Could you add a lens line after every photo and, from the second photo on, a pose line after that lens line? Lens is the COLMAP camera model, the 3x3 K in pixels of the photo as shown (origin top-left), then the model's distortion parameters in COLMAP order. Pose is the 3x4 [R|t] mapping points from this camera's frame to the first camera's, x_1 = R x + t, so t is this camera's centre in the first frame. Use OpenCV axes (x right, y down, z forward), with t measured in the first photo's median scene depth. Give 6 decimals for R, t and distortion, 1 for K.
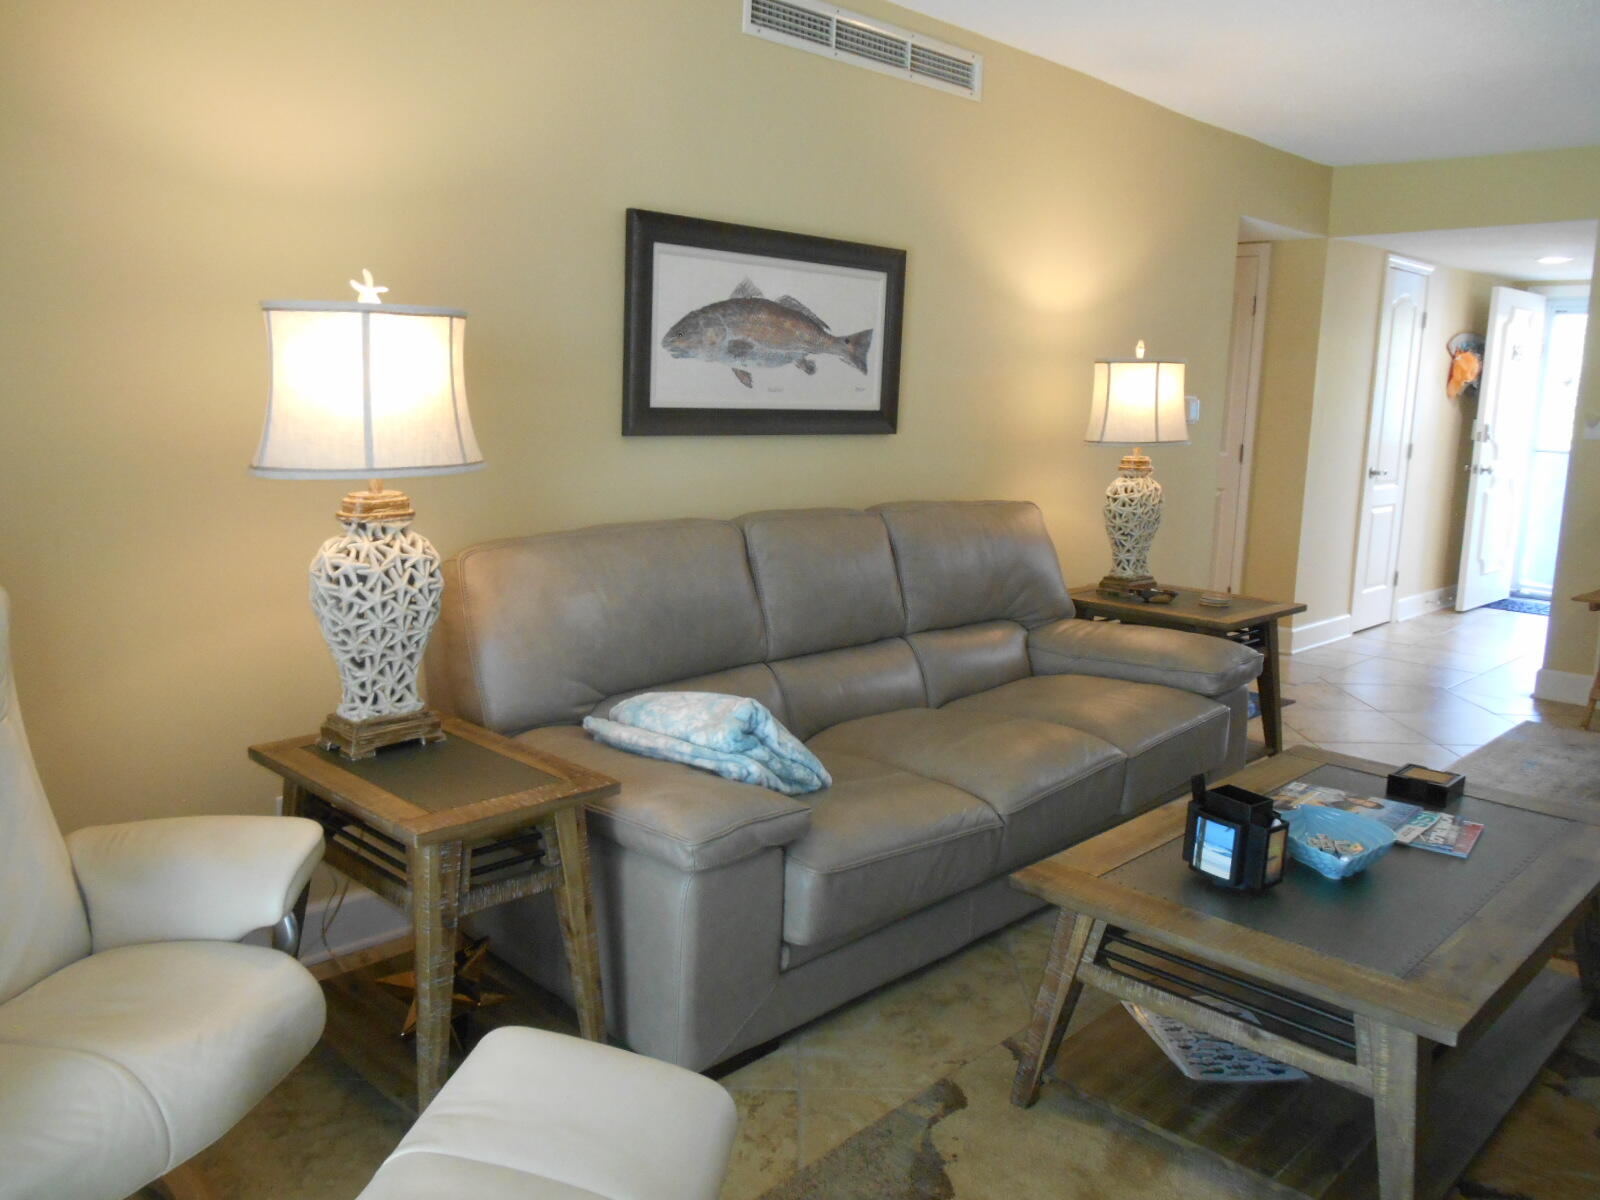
lens RADIAL K [[1257.2, 0, 796.2], [0, 1257.2, 600.3], [0, 0, 1]] dist [-0.018076, 0.014716]
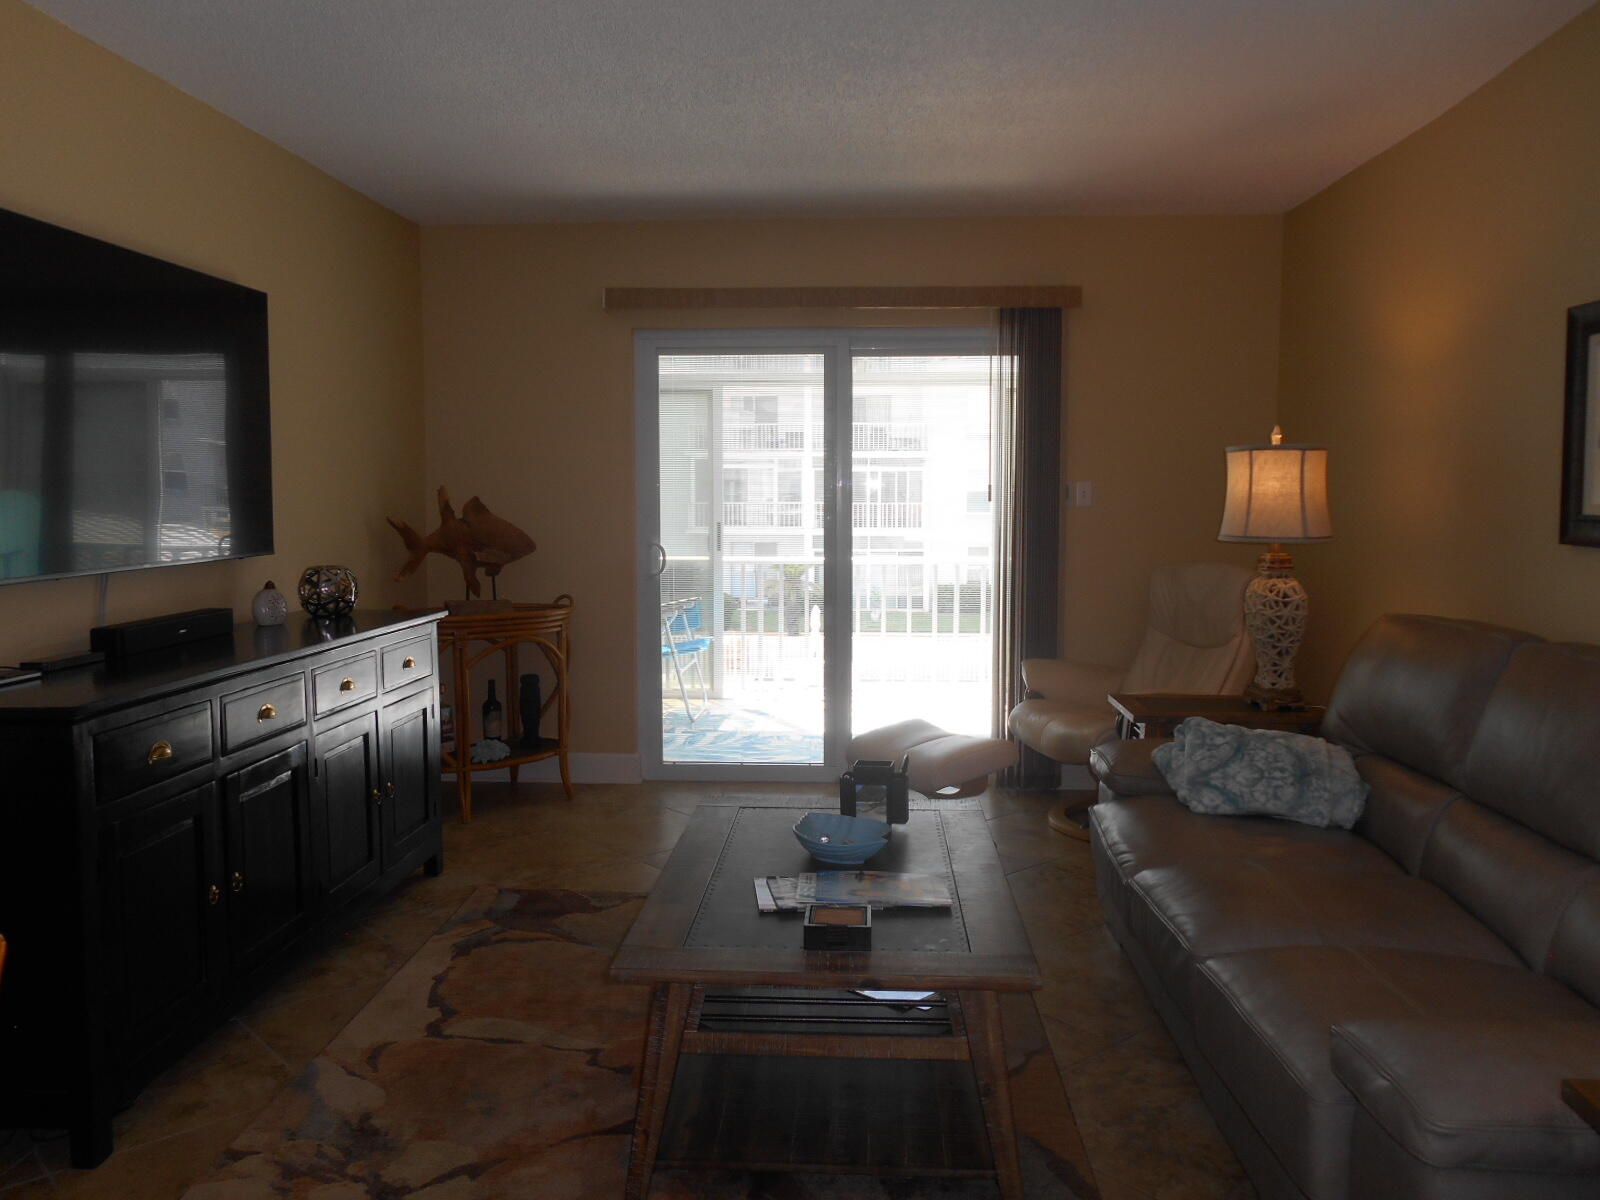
lens RADIAL K [[1257.2, 0, 802.7], [0, 1257.2, 594.6], [0, 0, 1]] dist [-0.018076, 0.014716]
pose [[-0.744944, 0.032628, -0.666328, 0.857898], [-0.131515, 0.972020, 0.194629, -0.187863], [0.654035, 0.232620, -0.719810, 1.223383]]
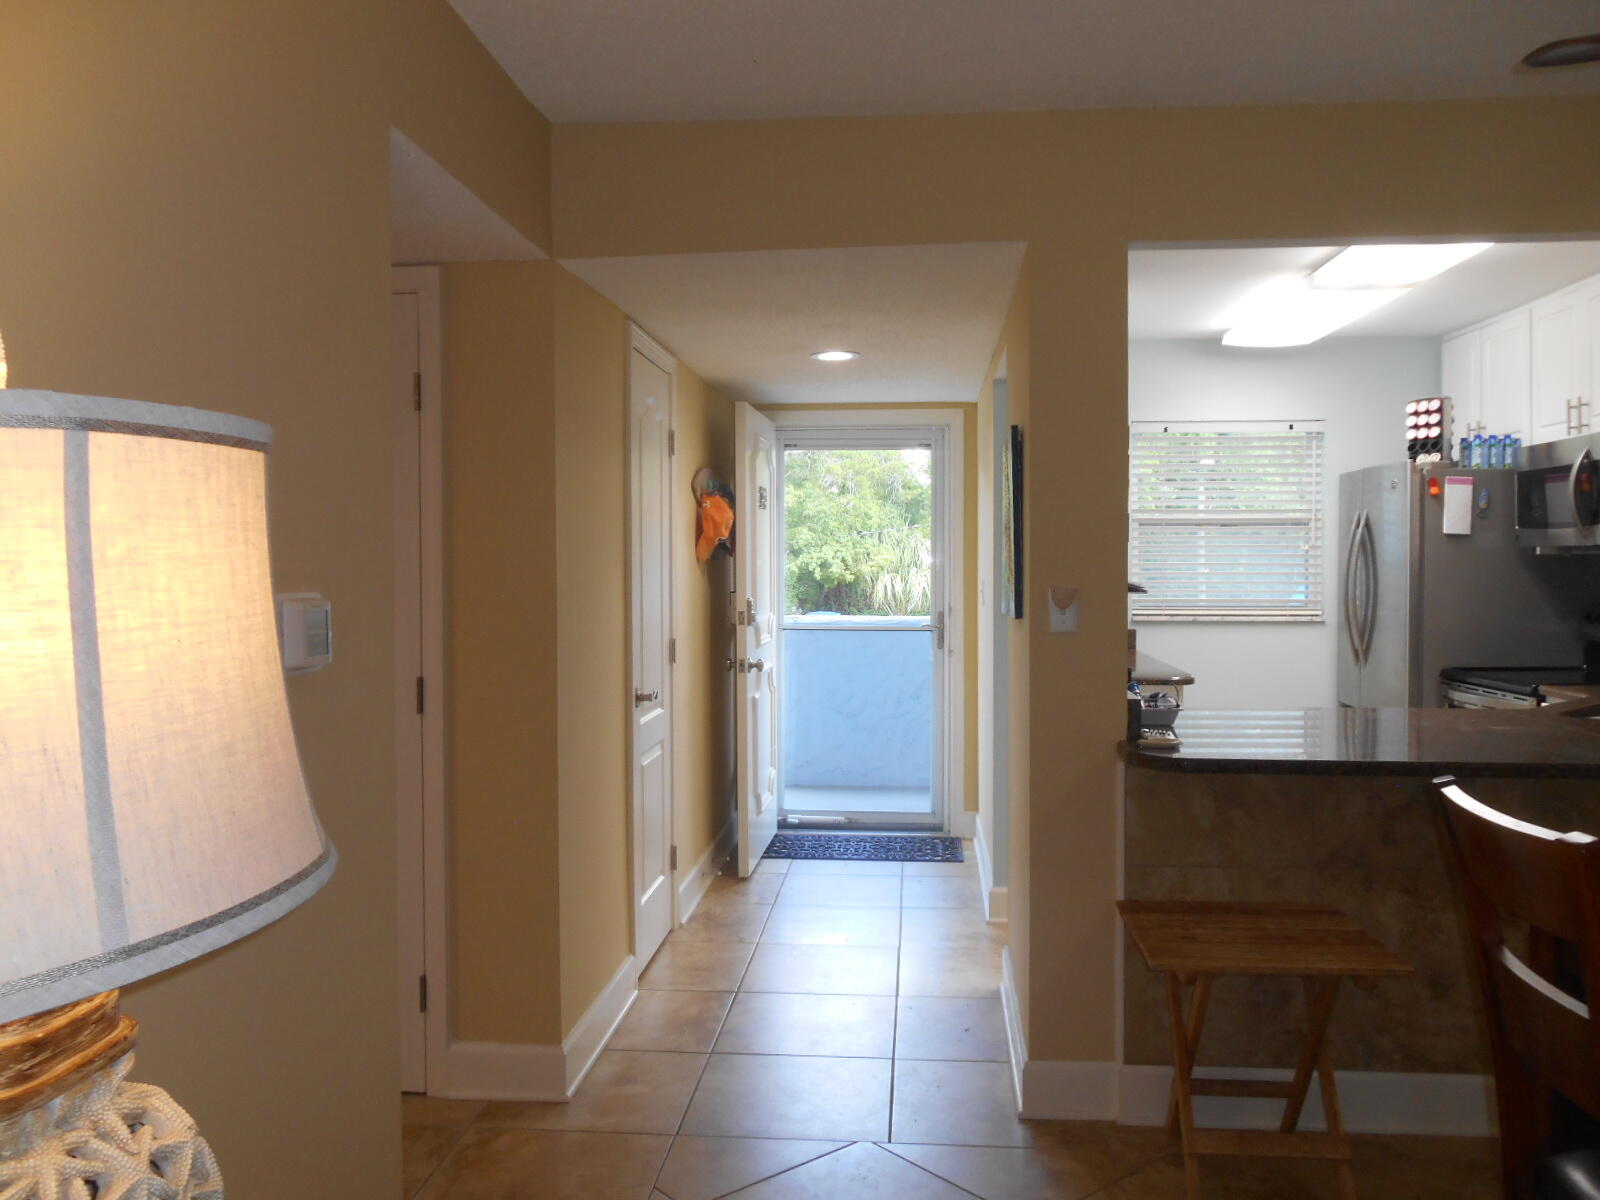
lens RADIAL K [[1257.2, 0, 804.4], [0, 1257.2, 590.0], [0, 0, 1]] dist [-0.018076, 0.014716]
pose [[0.772986, -0.043725, 0.632915, 0.317382], [0.130753, 0.987184, -0.091491, -0.177143], [-0.620803, 0.153476, 0.768797, 1.016743]]
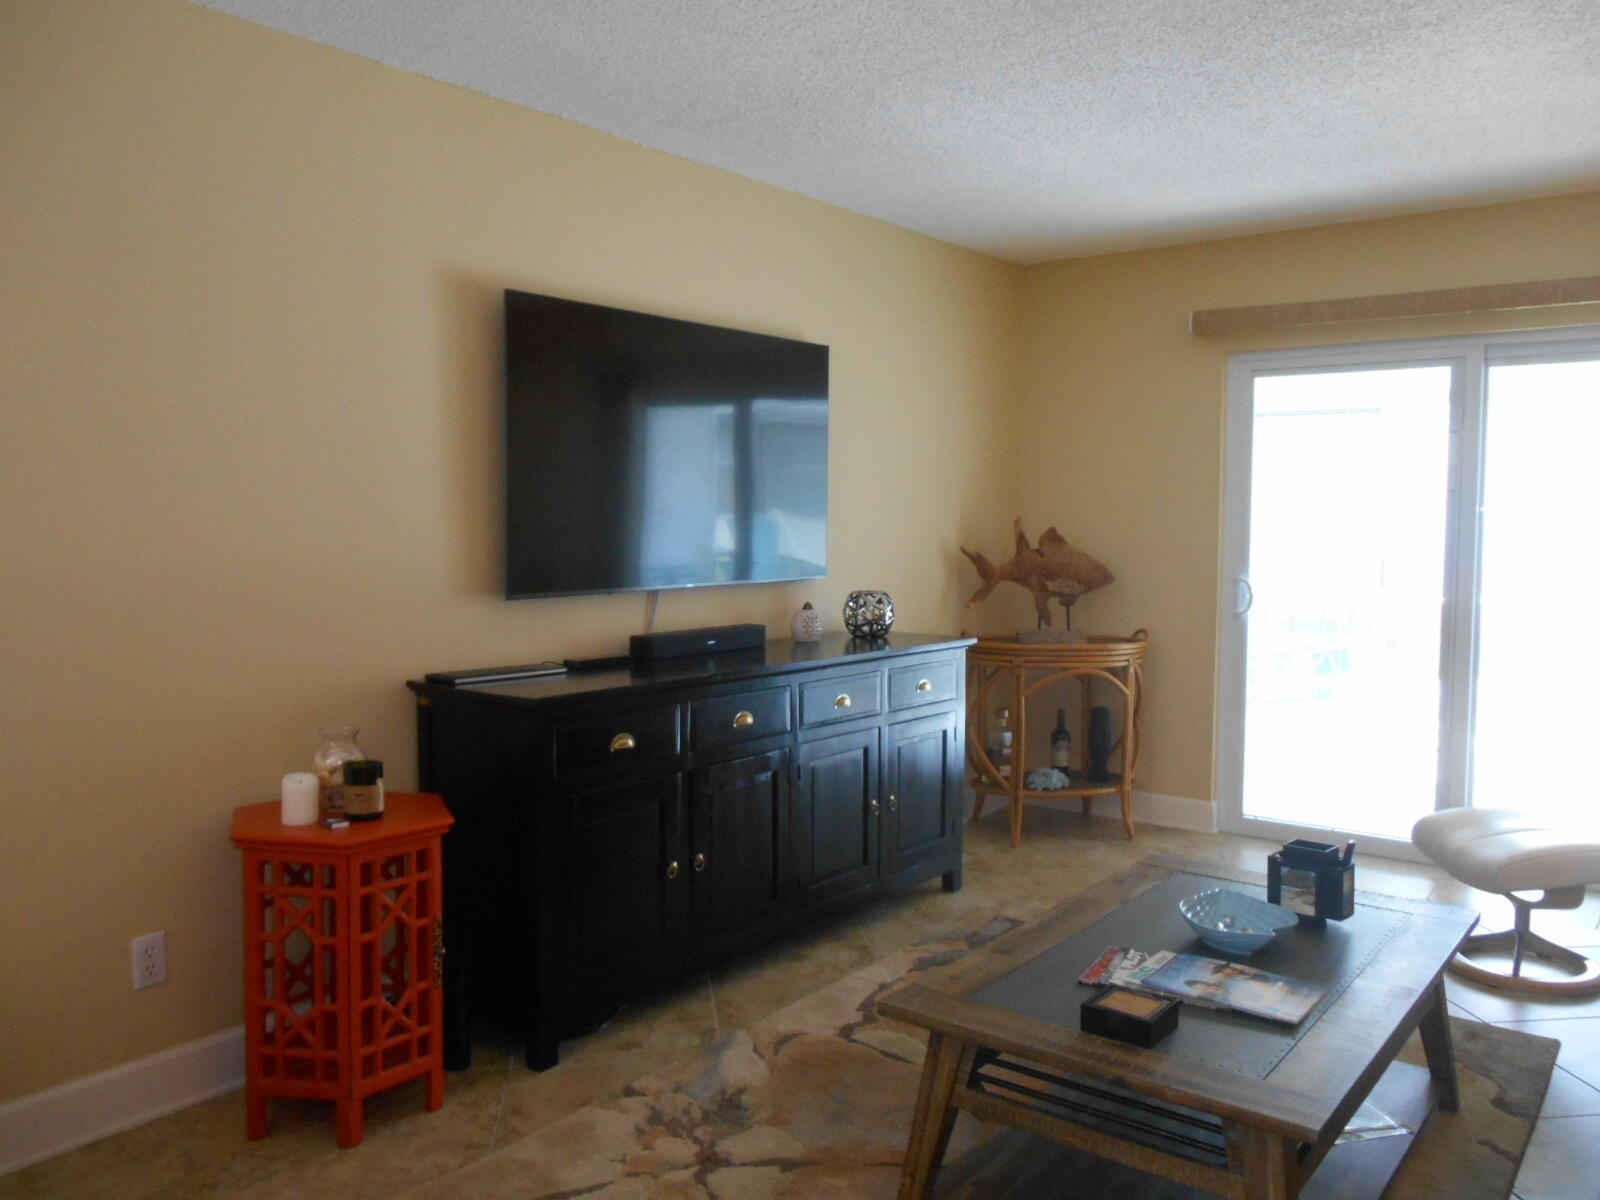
lens RADIAL K [[1257.2, 0, 801.1], [0, 1257.2, 592.9], [0, 0, 1]] dist [-0.018076, 0.014716]
pose [[-0.991922, -0.019552, -0.125334, 0.638202], [-0.048400, 0.971635, 0.231481, -0.219168], [0.117253, 0.235677, -0.964732, 1.314060]]
